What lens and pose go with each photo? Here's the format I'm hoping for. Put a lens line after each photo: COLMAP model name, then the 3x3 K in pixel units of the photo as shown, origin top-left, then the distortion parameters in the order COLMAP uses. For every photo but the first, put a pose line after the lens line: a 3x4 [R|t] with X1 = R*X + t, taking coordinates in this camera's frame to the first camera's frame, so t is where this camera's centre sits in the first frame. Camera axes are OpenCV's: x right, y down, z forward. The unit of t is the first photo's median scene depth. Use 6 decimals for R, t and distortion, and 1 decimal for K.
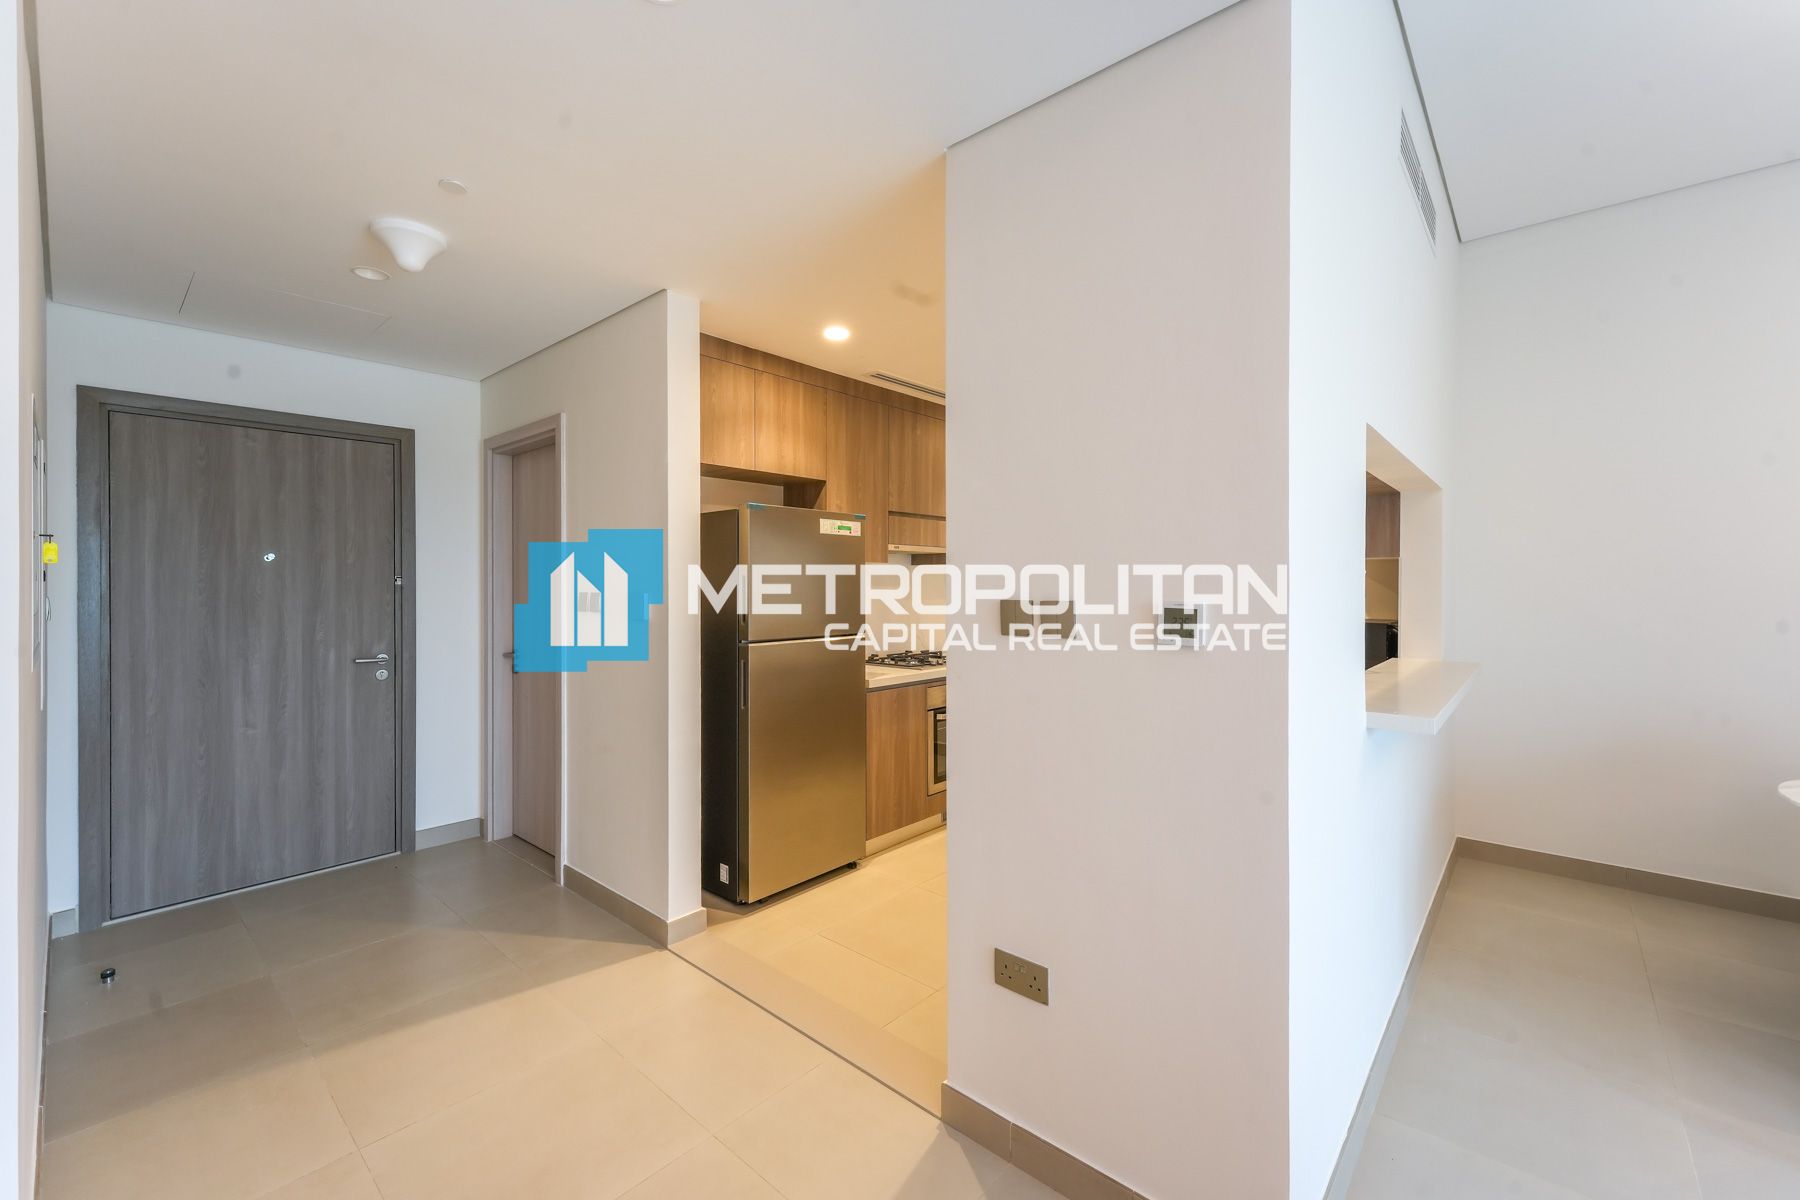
lens RADIAL K [[740.8, 0, 920.8], [0, 740.8, 579.6], [0, 0, 1]] dist [0.000546, 0.000030]
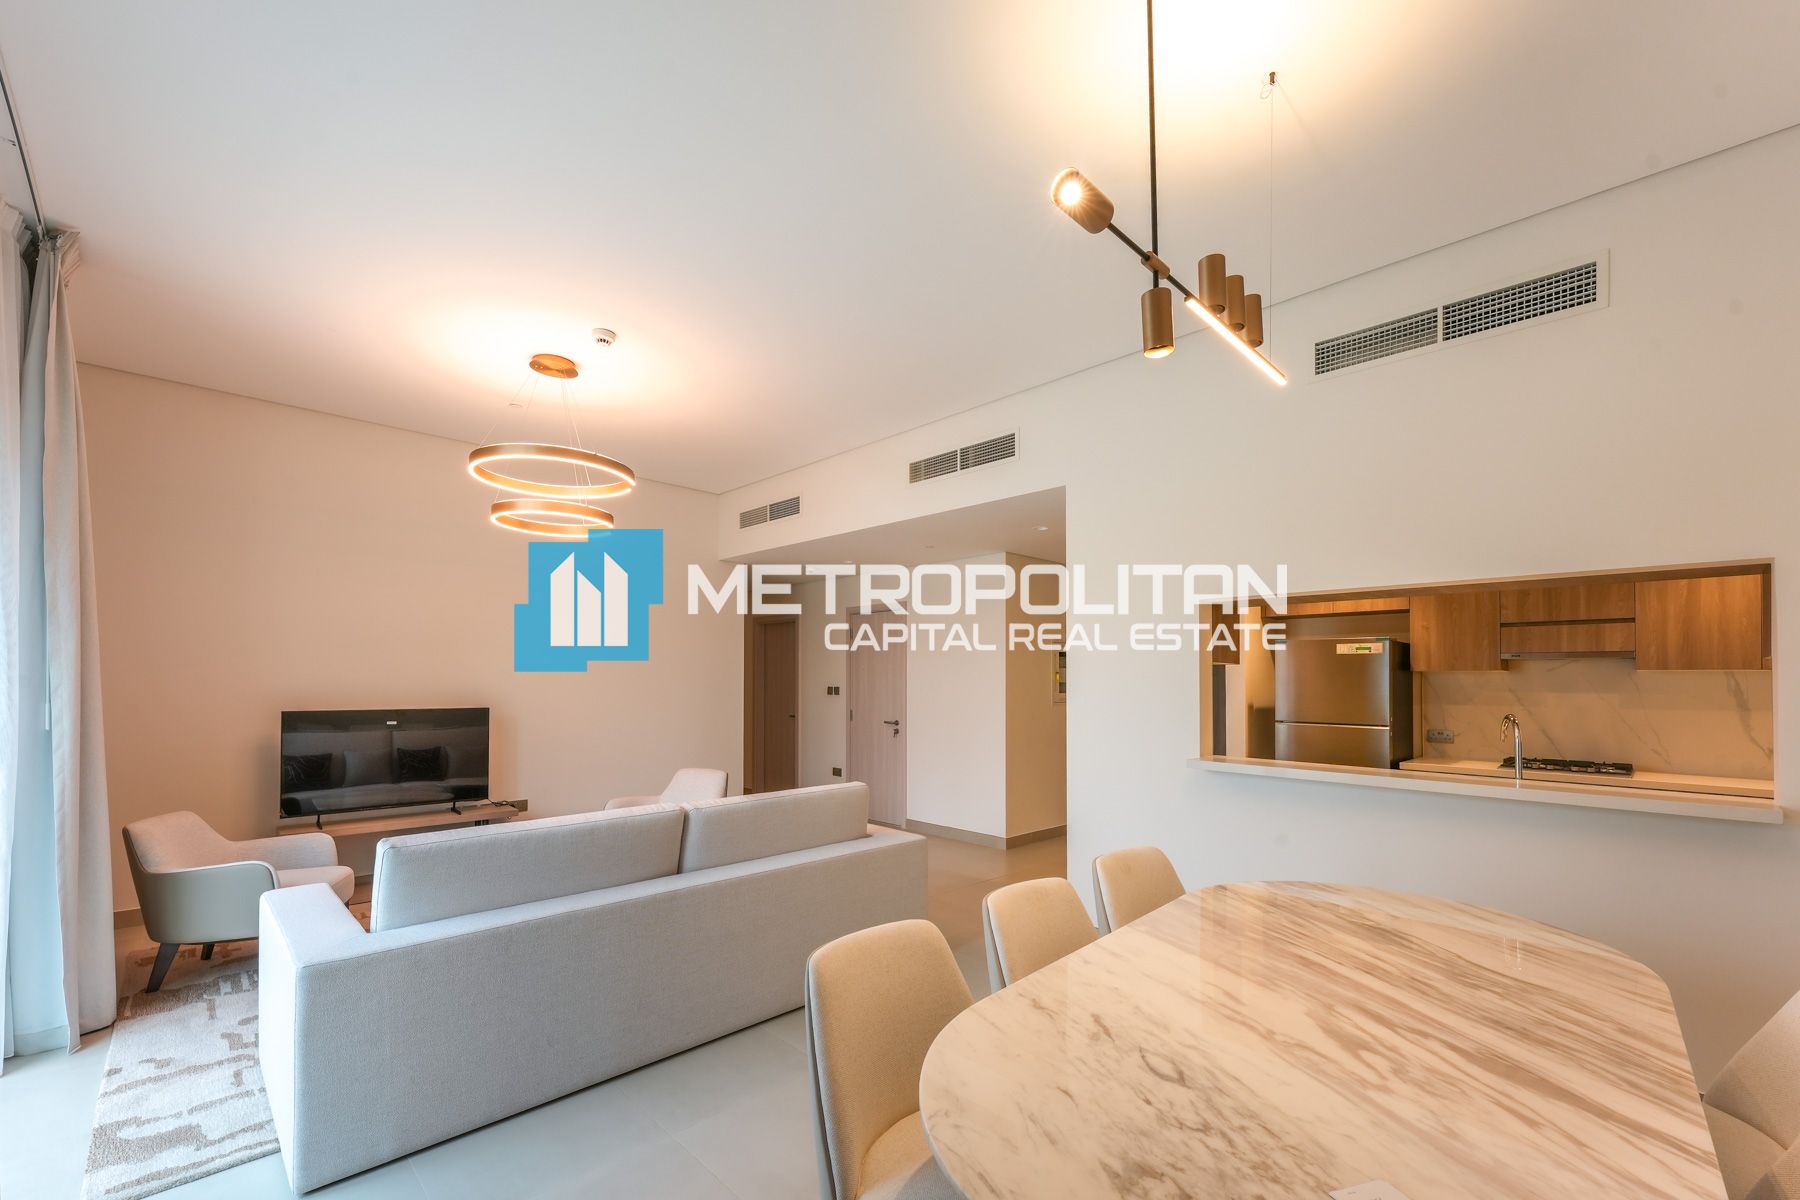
lens RADIAL K [[718.7, 0, 898.7], [0, 718.7, 706.7], [0, 0, 1]] dist [0.022097, -0.000091]
pose [[-0.092324, 0.026979, -0.995363, 1.311049], [-0.005673, 0.999602, 0.027620, 0.006565], [0.995713, 0.008197, -0.092135, 0.249203]]
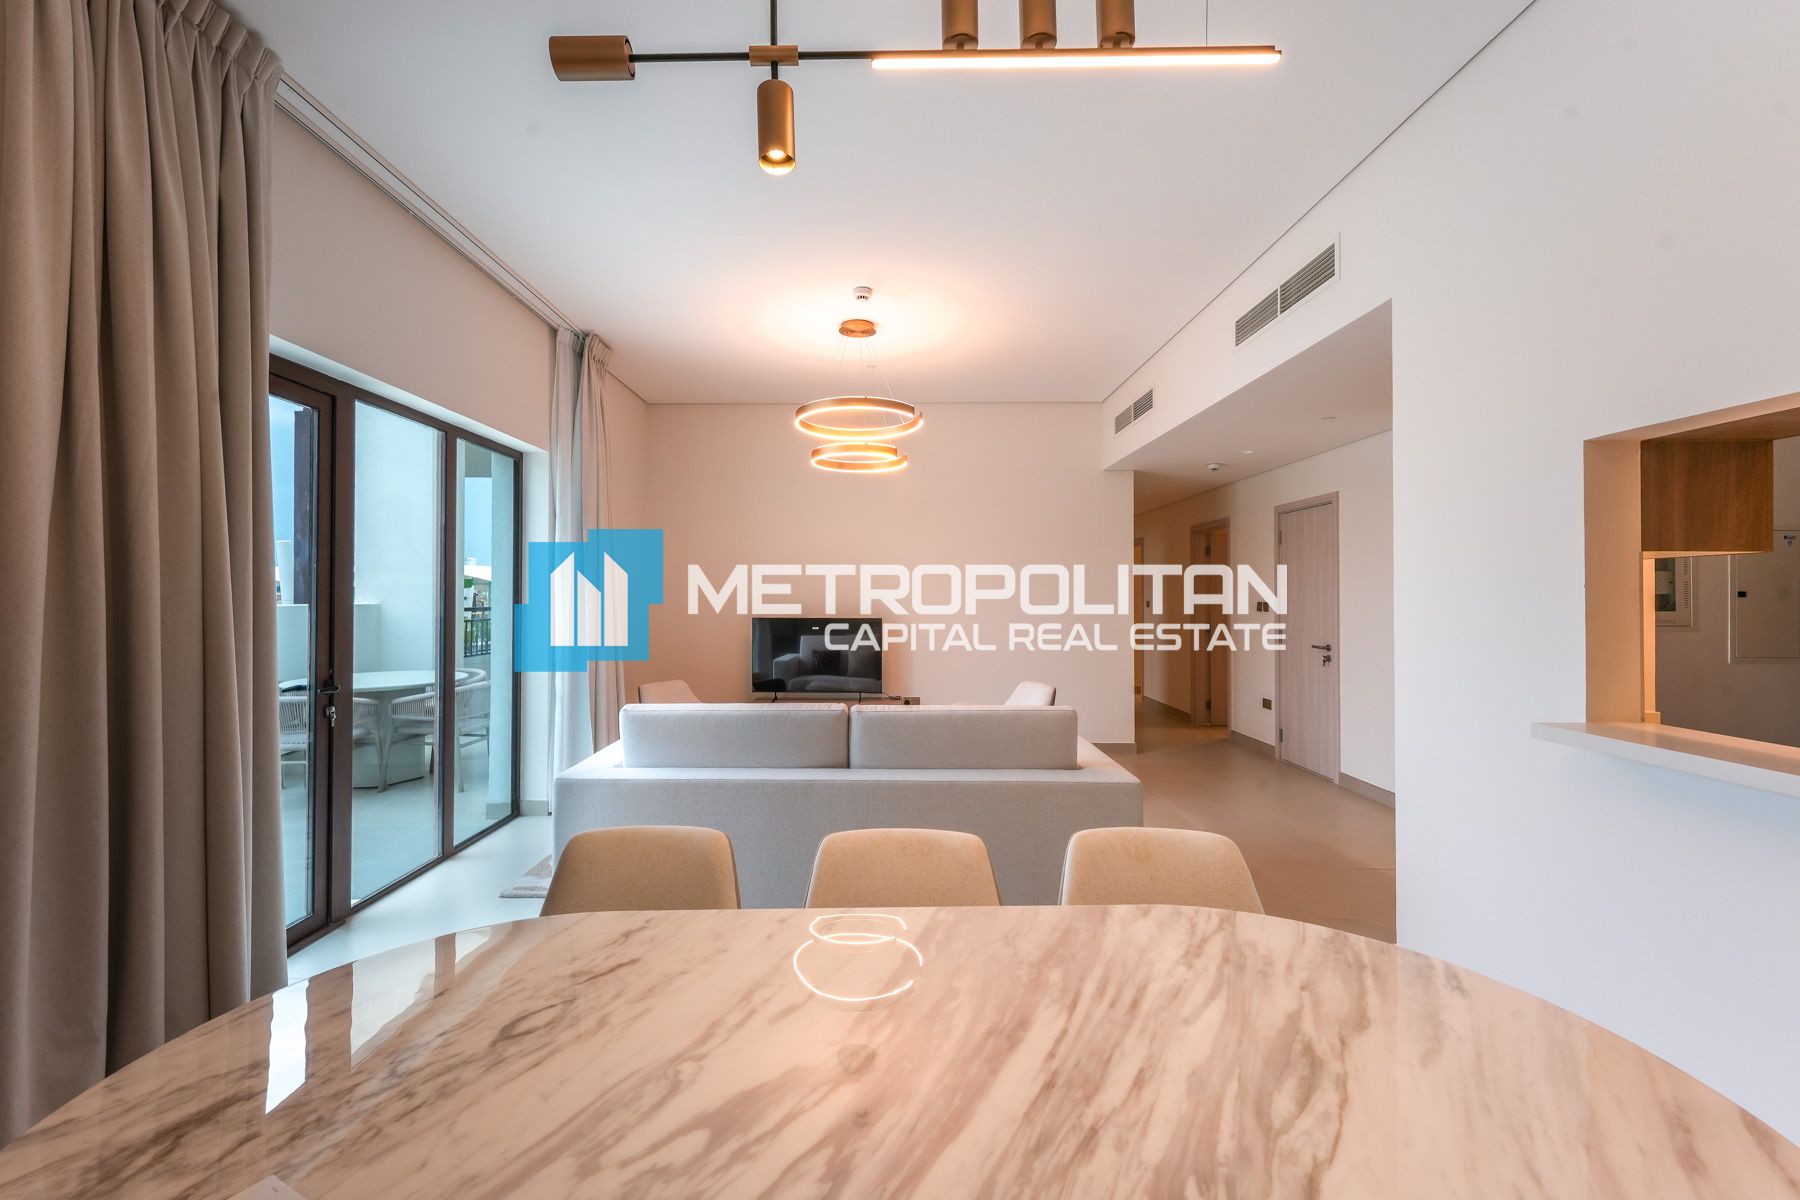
lens RADIAL K [[721.6, 0, 893.2], [0, 721.6, 604.4], [0, 0, 1]] dist [-0.000160, -0.000056]
pose [[-0.765577, -0.003971, -0.643332, 1.049819], [-0.008341, 0.999958, 0.003754, 0.015174], [0.643291, 0.008240, -0.765578, 0.642701]]
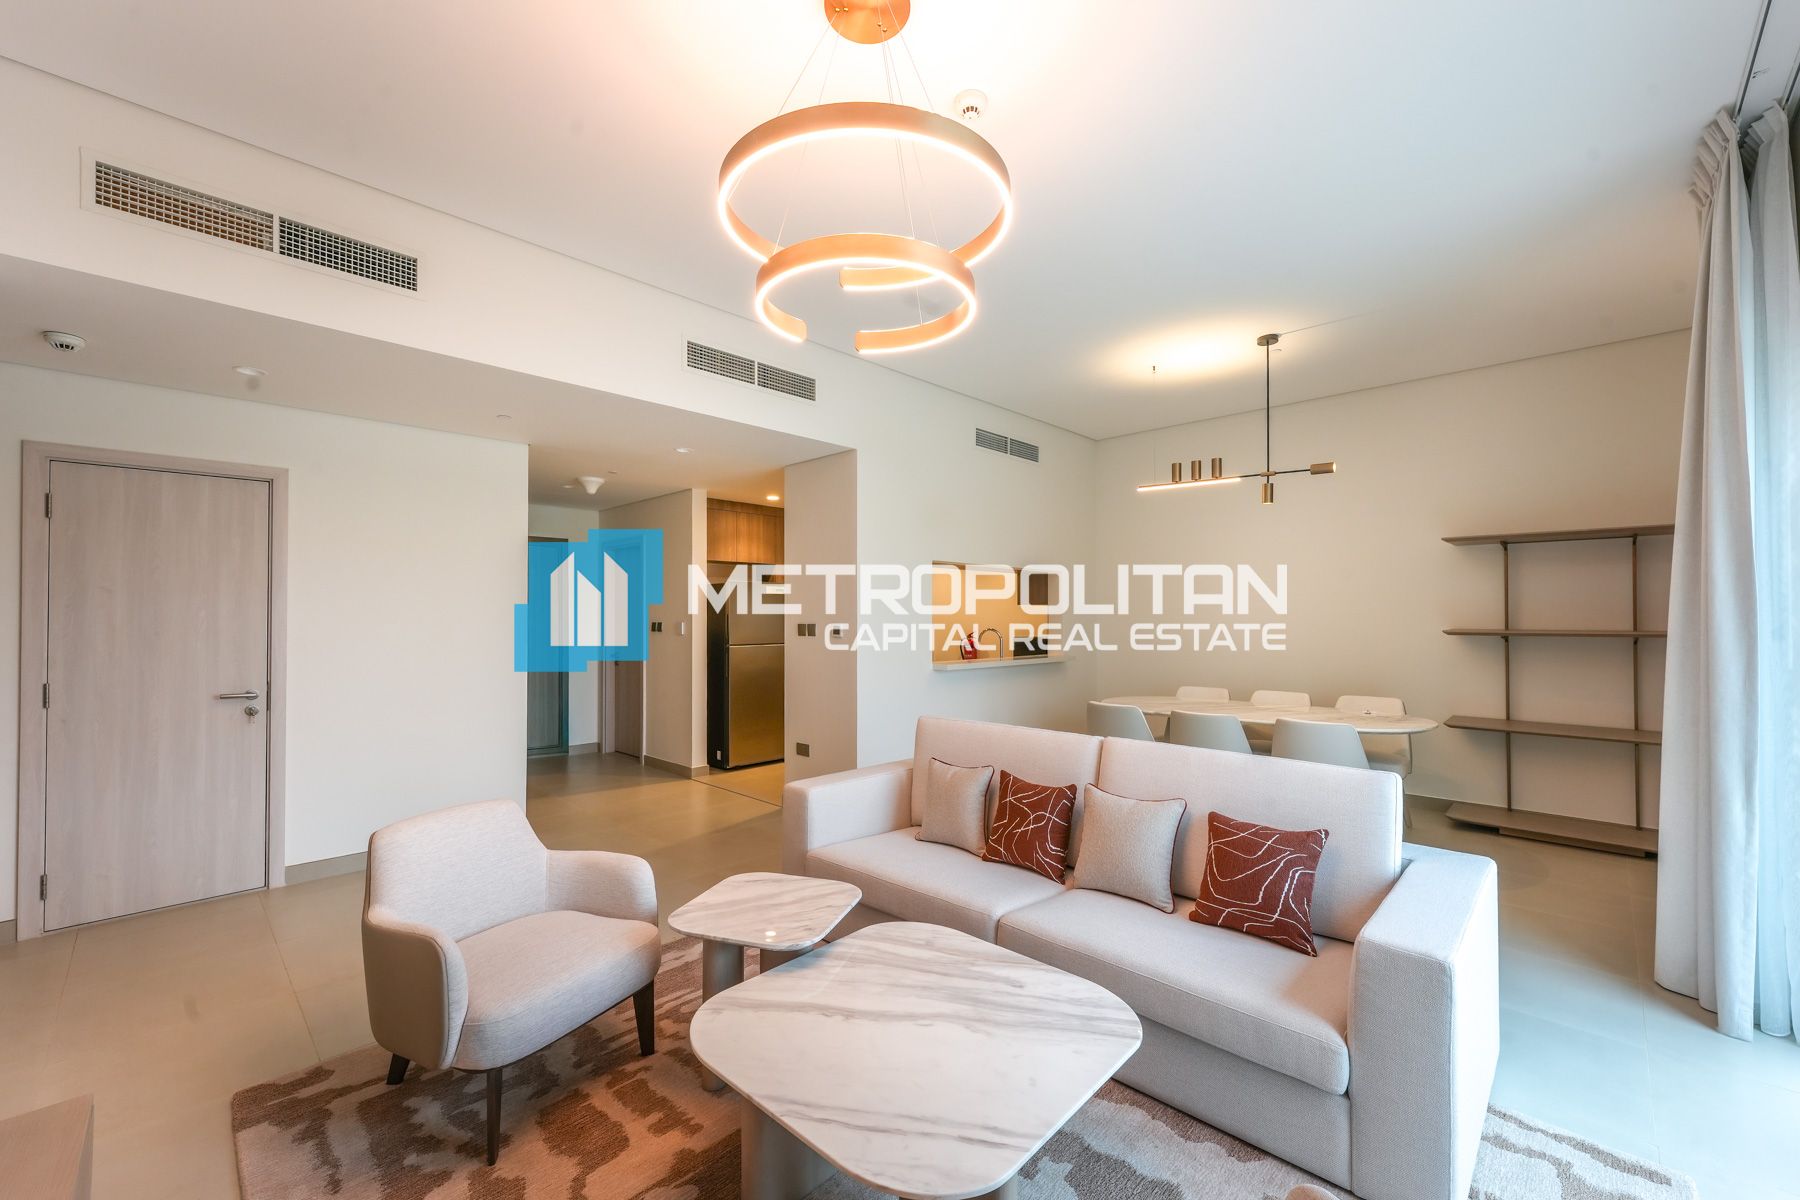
lens RADIAL K [[721.6, 0, 893.2], [0, 721.6, 604.4], [0, 0, 1]] dist [-0.000160, -0.000056]
pose [[0.996936, -0.003707, -0.078134, 0.341984], [0.002802, 0.999928, -0.011685, -0.008537], [0.078172, 0.011431, 0.996874, -0.885724]]
